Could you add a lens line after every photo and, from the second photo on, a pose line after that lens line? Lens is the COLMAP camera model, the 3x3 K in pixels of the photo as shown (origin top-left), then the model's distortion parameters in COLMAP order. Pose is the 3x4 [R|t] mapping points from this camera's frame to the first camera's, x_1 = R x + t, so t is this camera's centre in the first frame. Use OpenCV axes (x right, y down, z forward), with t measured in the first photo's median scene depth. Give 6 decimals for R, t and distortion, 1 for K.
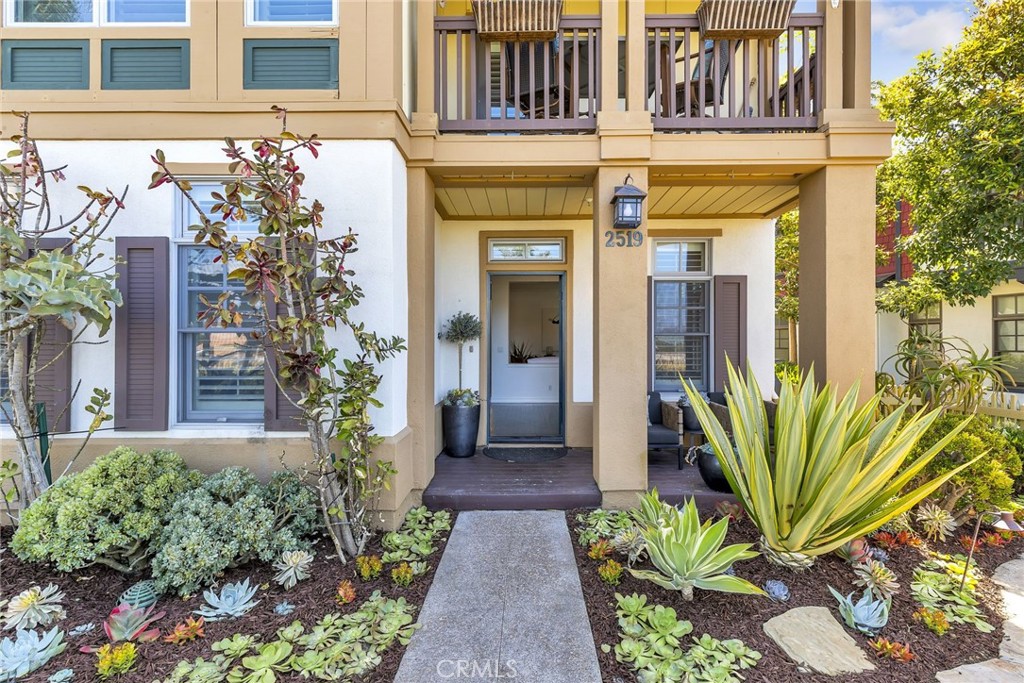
lens RADIAL K [[535.1, 0, 512.0], [0, 535.1, 341.5], [0, 0, 1]] dist [0.001358, -0.000064]
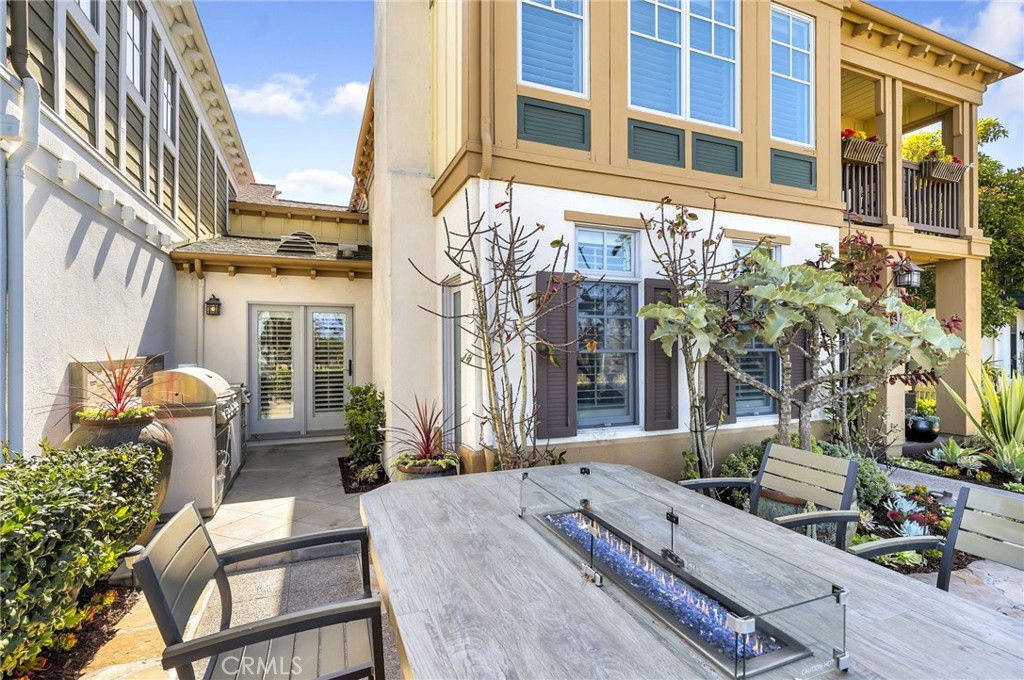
lens RADIAL K [[490.1, 0, 516.6], [0, 490.1, 347.3], [0, 0, 1]] dist [0.001027, -0.001131]
pose [[0.922834, -0.002391, 0.385189, -1.568747], [0.005626, 0.999958, -0.007273, -0.021408], [-0.385156, 0.008879, 0.922809, 0.046481]]
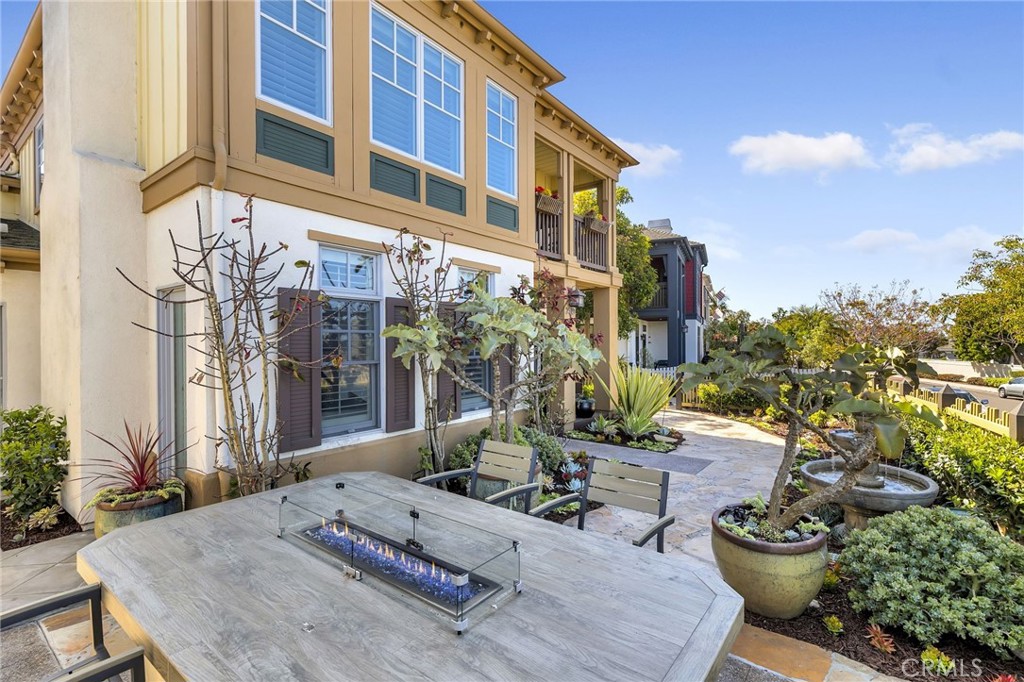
lens RADIAL K [[476.4, 0, 517.0], [0, 476.4, 344.4], [0, 0, 1]] dist [0.008846, -0.000231]
pose [[0.597968, -0.011165, 0.801443, -1.644715], [0.008519, 0.999935, 0.007574, -0.072502], [-0.801475, 0.002298, 0.598024, -0.031881]]
